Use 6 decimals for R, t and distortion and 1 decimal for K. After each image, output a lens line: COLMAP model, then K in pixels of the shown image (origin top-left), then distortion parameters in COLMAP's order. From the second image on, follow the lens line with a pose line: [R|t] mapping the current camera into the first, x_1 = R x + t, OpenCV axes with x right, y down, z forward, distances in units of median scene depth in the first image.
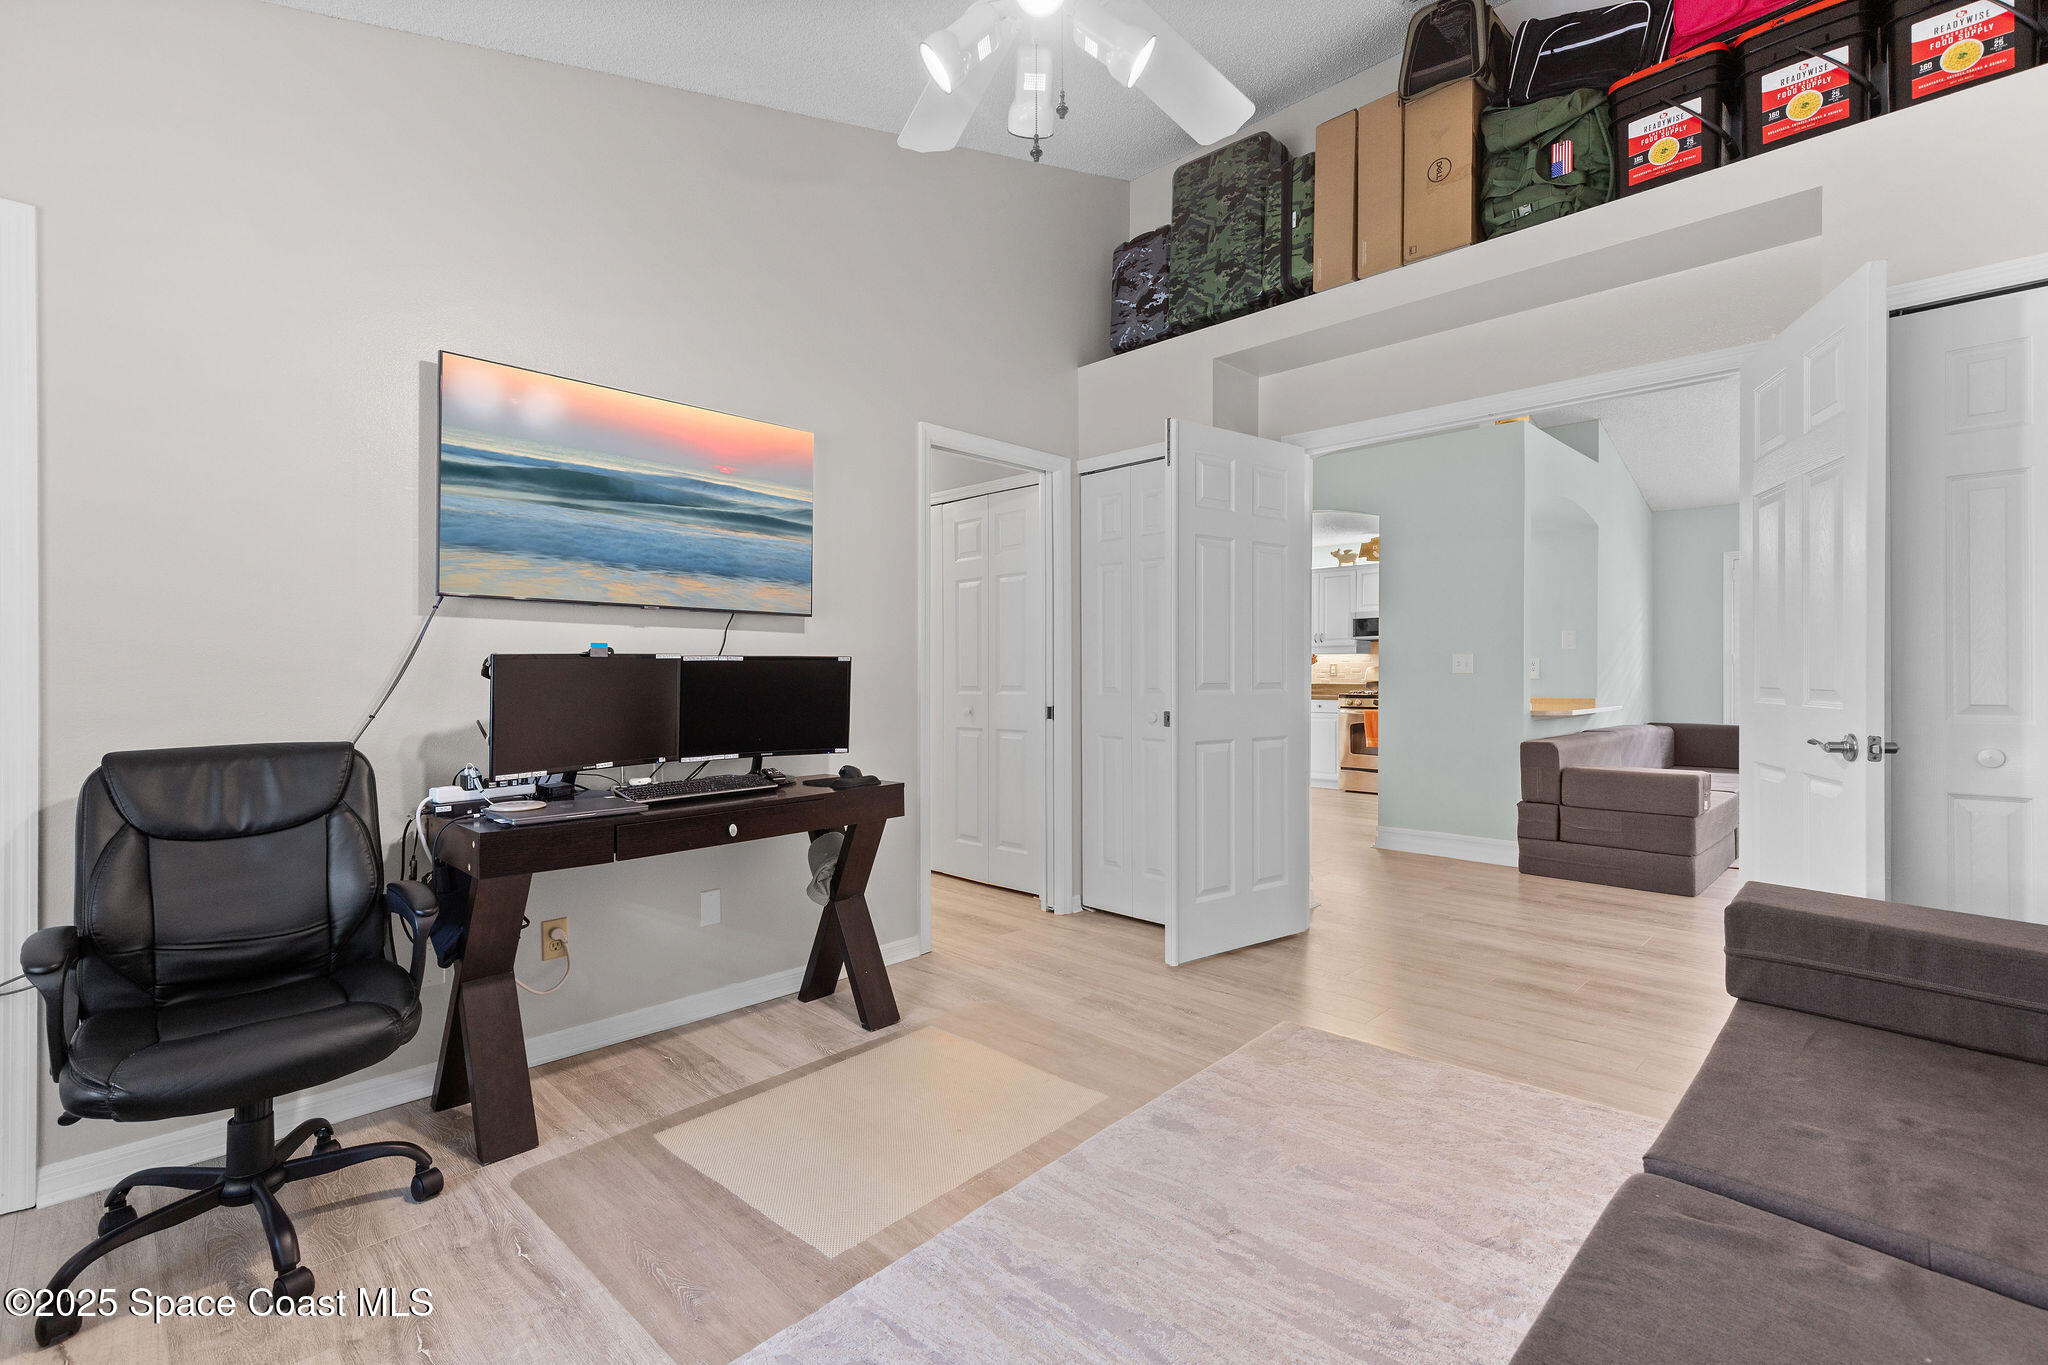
lens RADIAL K [[918.9, 0, 1028.0], [0, 918.9, 672.2], [0, 0, 1]] dist [0.003640, -0.000498]
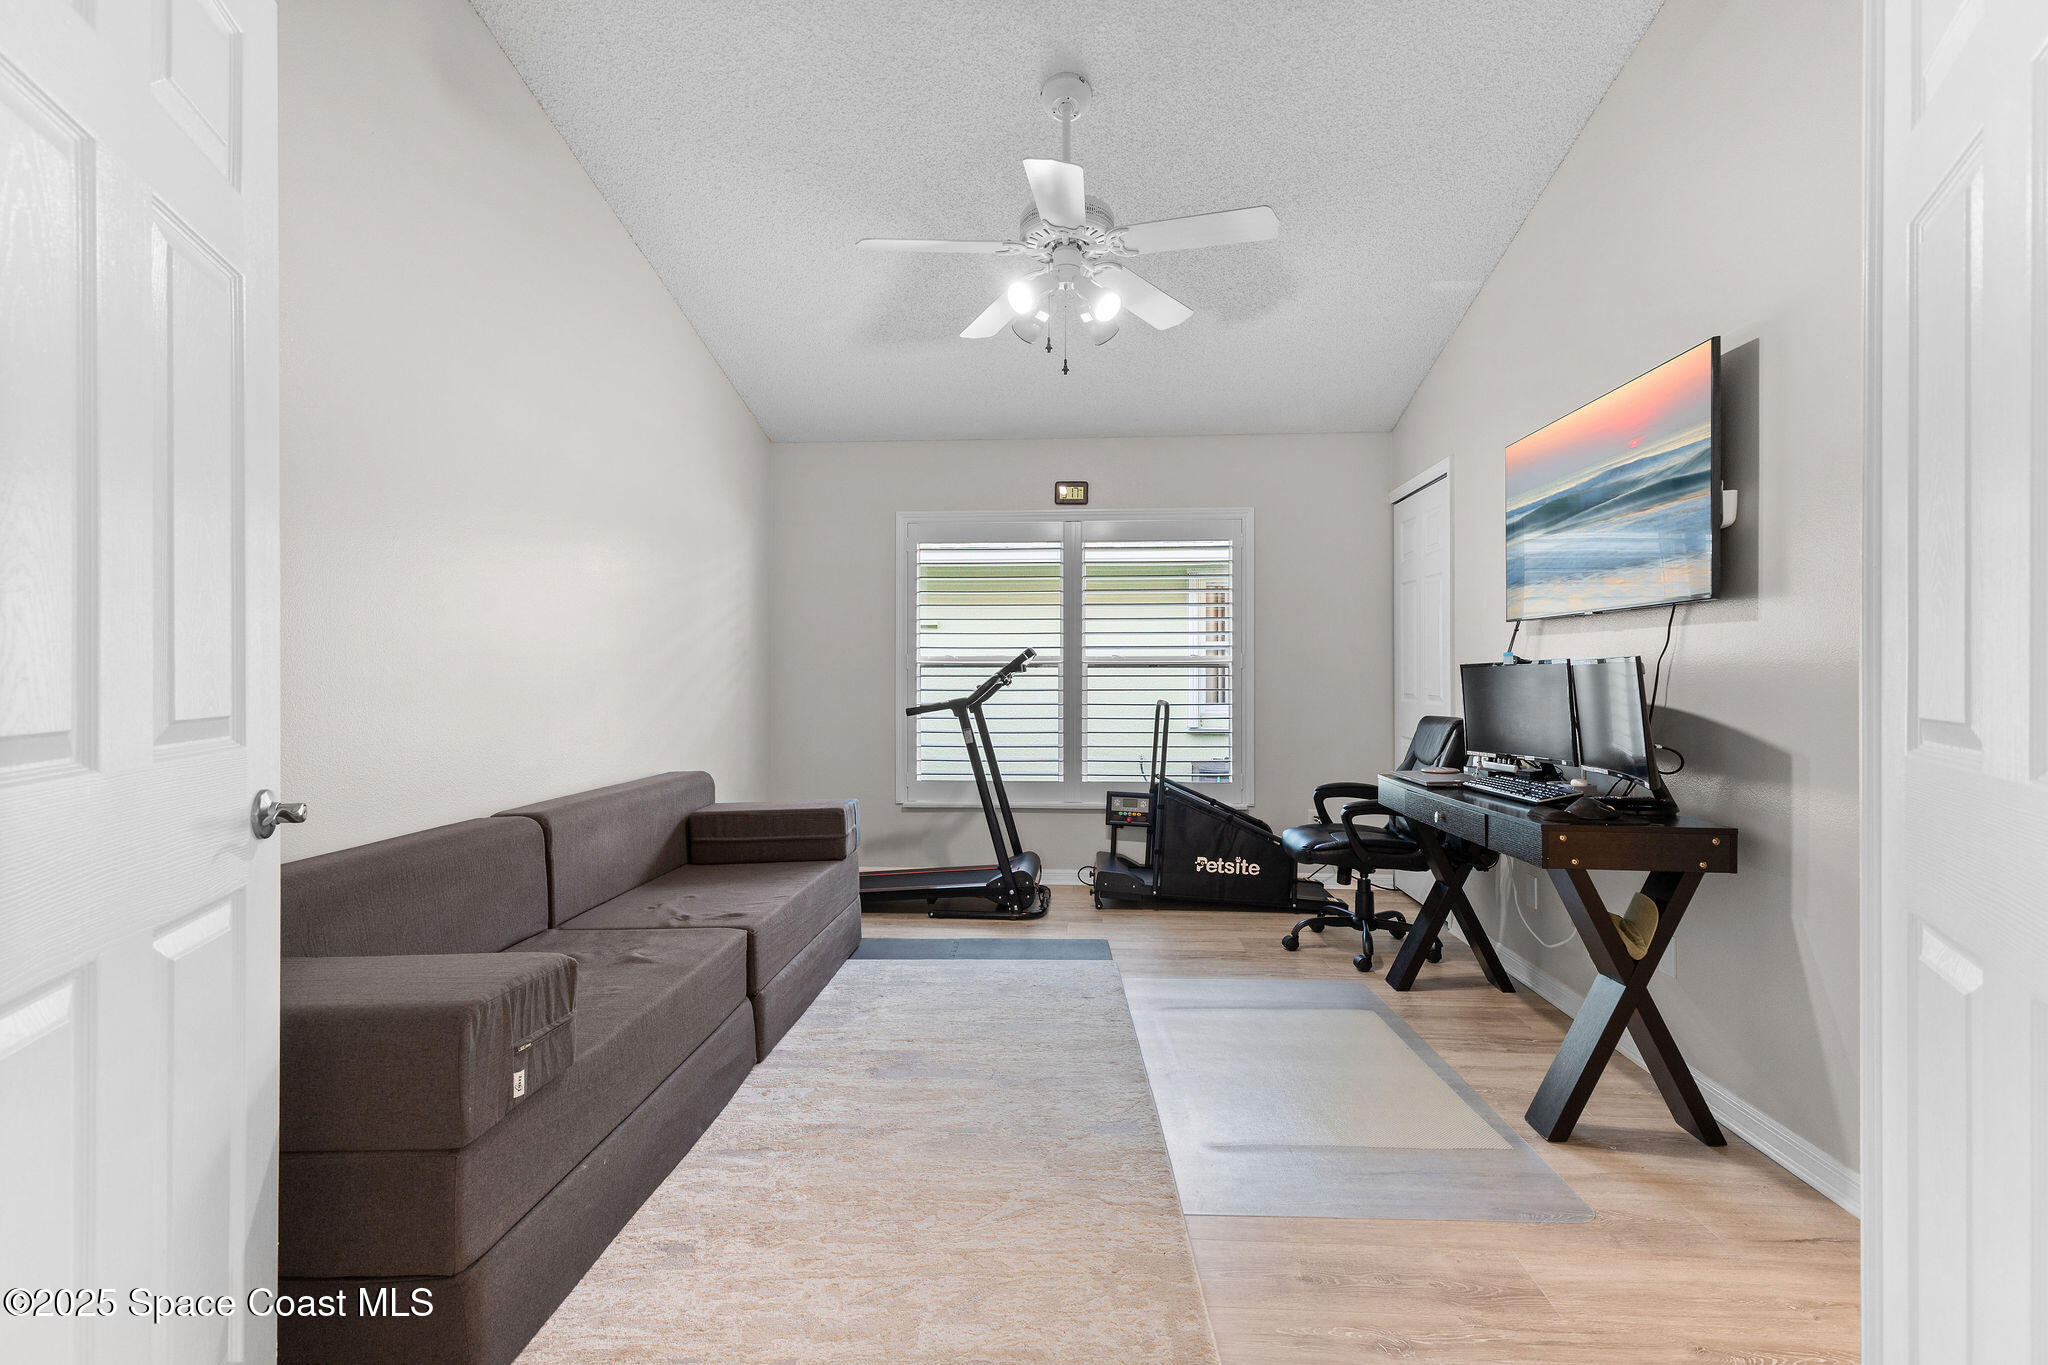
lens RADIAL K [[918.9, 0, 1021.4], [0, 918.9, 676.3], [0, 0, 1]] dist [0.003640, -0.000498]
pose [[-0.760650, -0.000476, -0.649161, 0.724681], [-0.001838, 0.999997, 0.001421, -0.001131], [0.649159, 0.002274, -0.760649, 1.384530]]
